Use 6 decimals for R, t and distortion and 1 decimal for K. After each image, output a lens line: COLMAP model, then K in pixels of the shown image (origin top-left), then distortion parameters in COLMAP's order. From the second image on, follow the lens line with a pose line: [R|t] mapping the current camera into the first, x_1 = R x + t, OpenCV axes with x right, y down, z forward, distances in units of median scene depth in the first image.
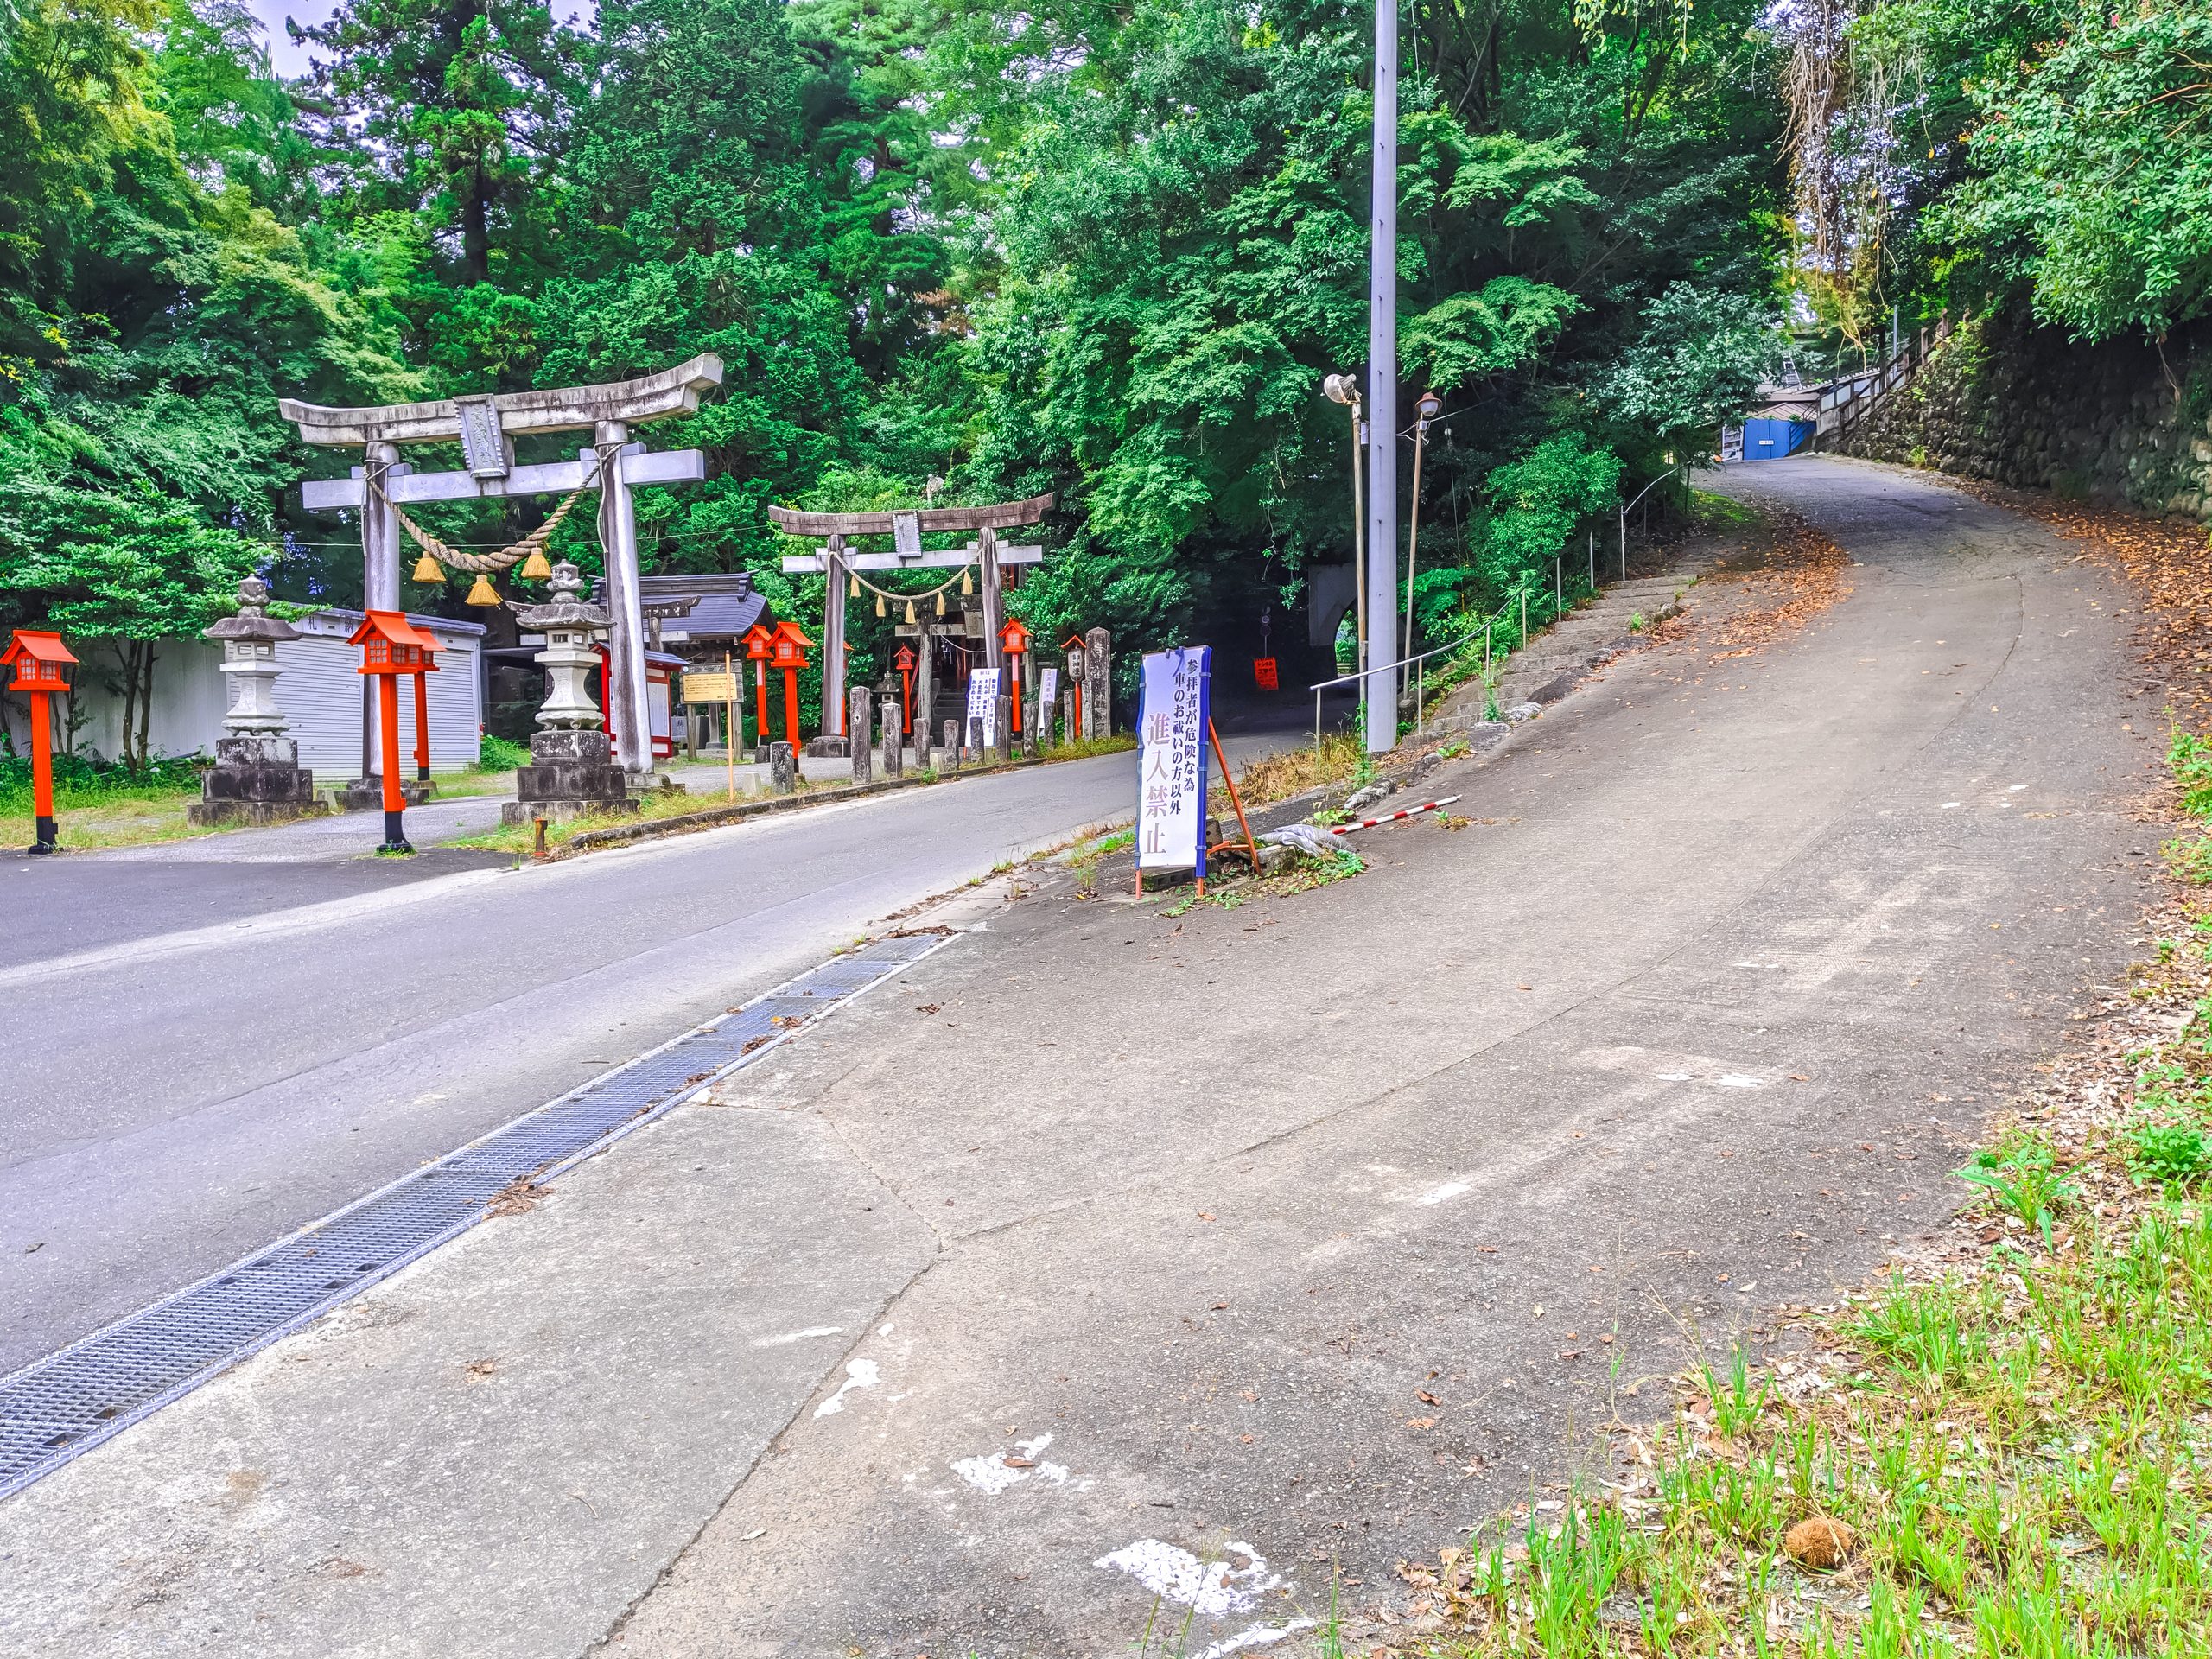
lens RADIAL K [[1772.9, 0, 1101.7], [0, 1772.9, 819.6], [0, 0, 1]] dist [0.065942, -0.059553]
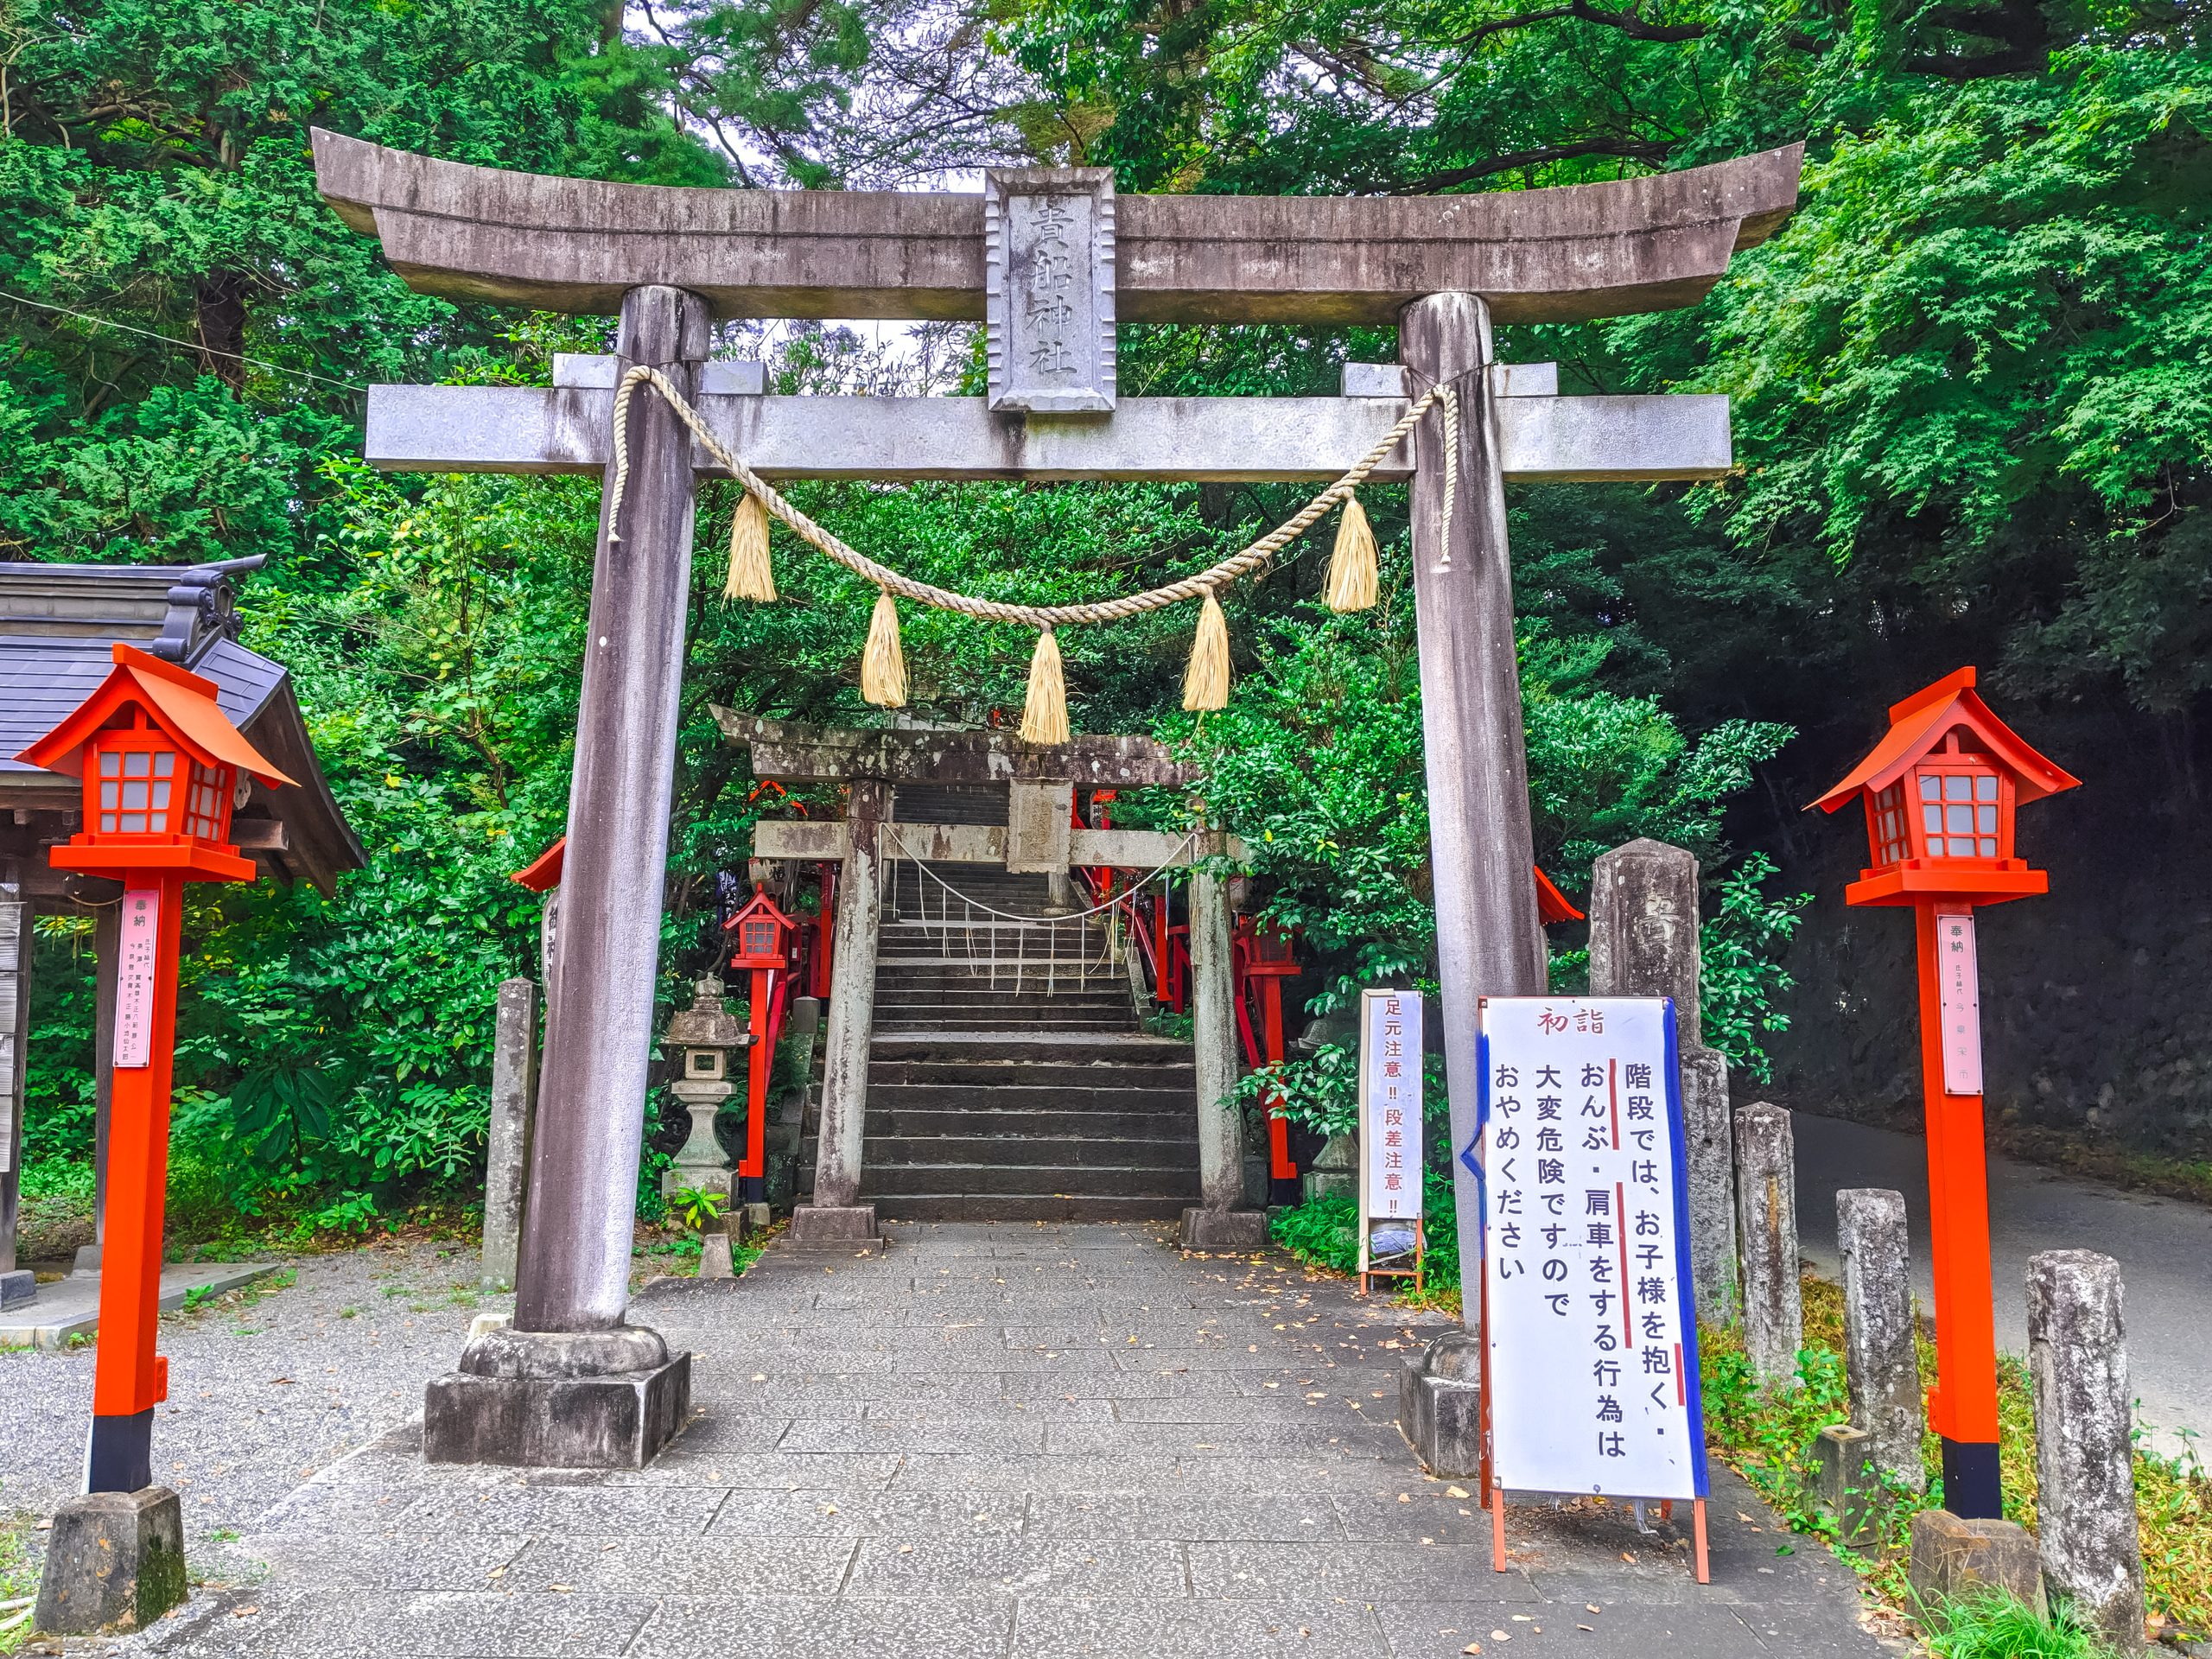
lens RADIAL K [[1772.9, 0, 1108.4], [0, 1772.9, 849.8], [0, 0, 1]] dist [0.065942, -0.059553]
pose [[0.977874, 0.050915, 0.202905, -0.201001], [-0.019384, 0.987810, -0.154453, -0.099730], [-0.208296, 0.147102, 0.966940, 1.171537]]
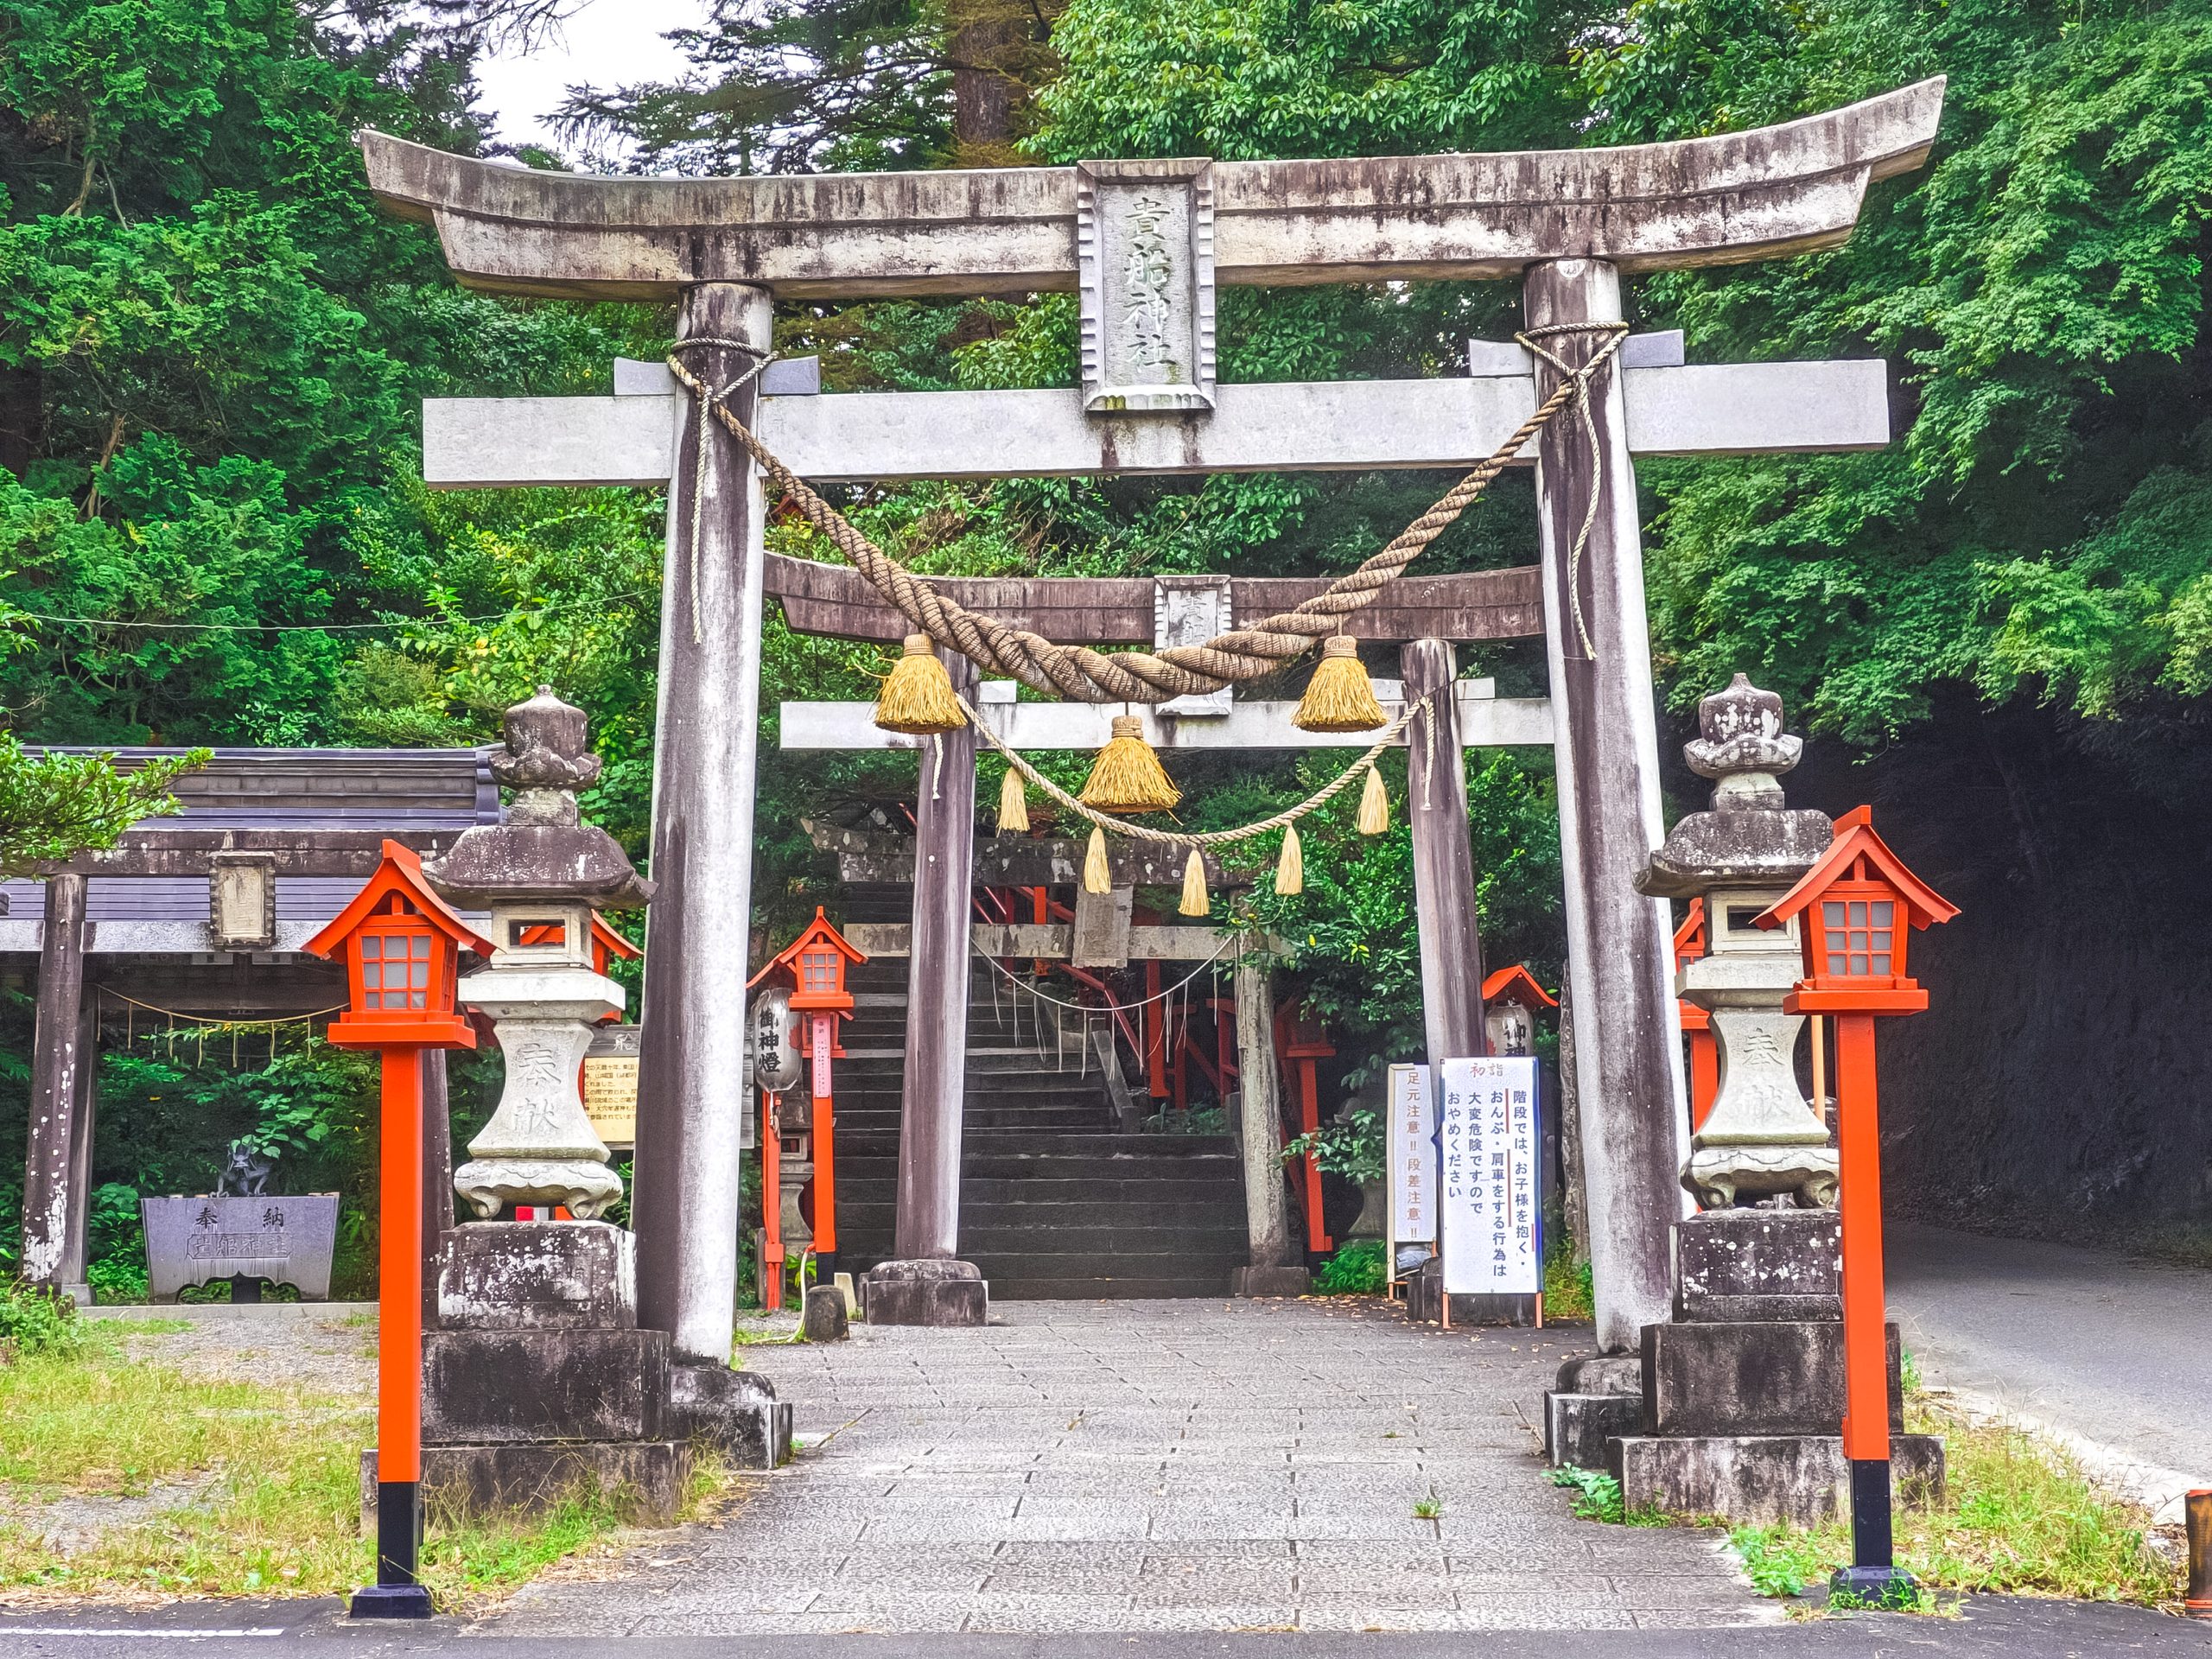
lens RADIAL K [[5245.7, 0, 1095.7], [0, 5245.7, 828.6], [0, 0, 1]] dist [0.224158, 0.000000]
pose [[0.960478, 0.033925, 0.276280, -0.566671], [0.004243, 0.990645, -0.136397, 0.008261], [-0.278322, 0.132179, 0.951349, 0.117163]]
